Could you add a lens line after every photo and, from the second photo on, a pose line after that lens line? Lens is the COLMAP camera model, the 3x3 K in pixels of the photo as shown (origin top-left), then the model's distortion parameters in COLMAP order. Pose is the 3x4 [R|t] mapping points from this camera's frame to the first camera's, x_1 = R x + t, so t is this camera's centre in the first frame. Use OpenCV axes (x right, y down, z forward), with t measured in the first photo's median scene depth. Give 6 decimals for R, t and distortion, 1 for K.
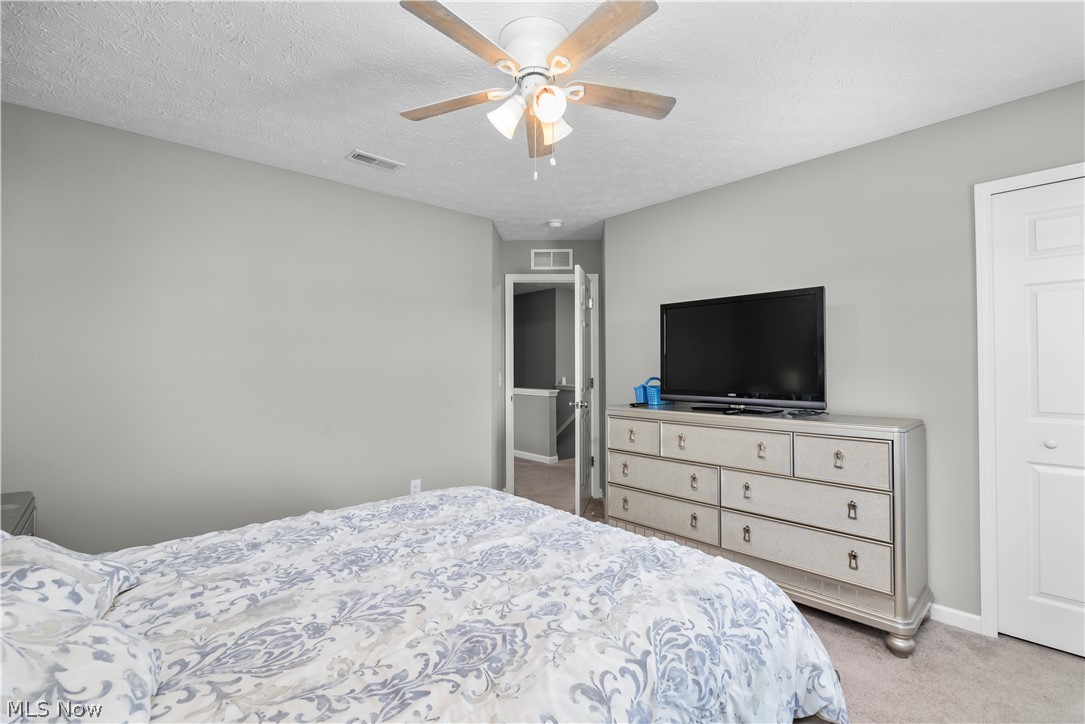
lens RADIAL K [[493.2, 0, 539.2], [0, 493.2, 361.9], [0, 0, 1]] dist [-0.016653, -0.000047]
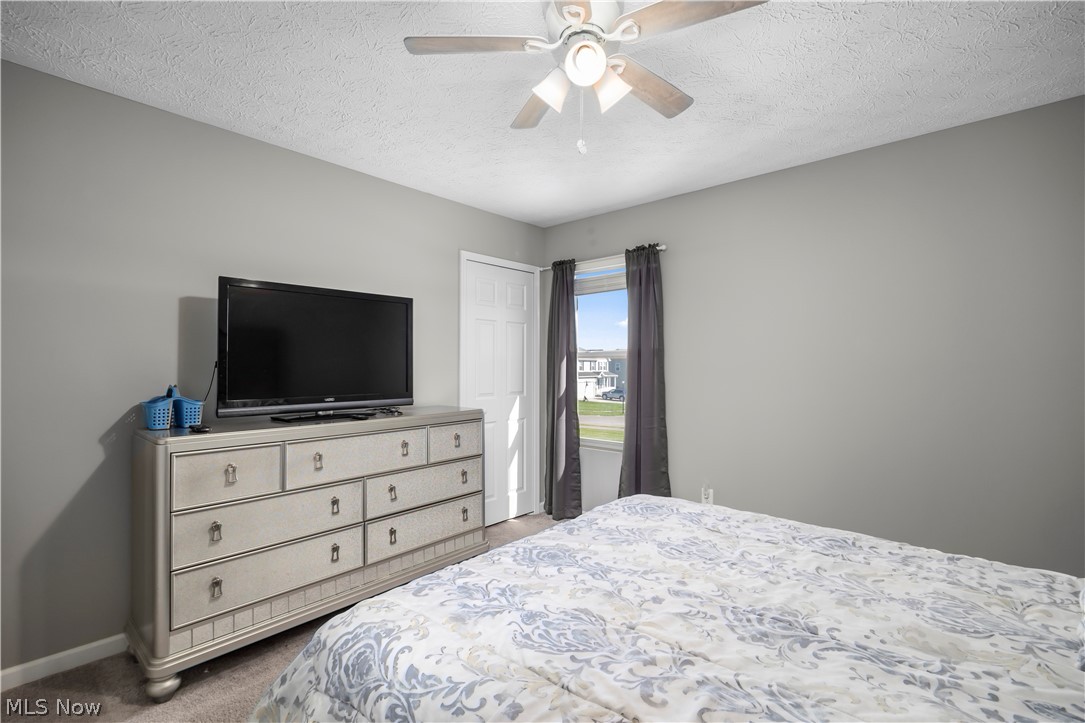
lens RADIAL K [[493.2, 0, 540.7], [0, 493.2, 364.0], [0, 0, 1]] dist [-0.016653, -0.000047]
pose [[-0.129761, 0.008372, 0.991510, -0.591285], [-0.004662, 0.999948, -0.009053, 0.009834], [-0.991534, -0.005797, -0.129716, 0.813373]]
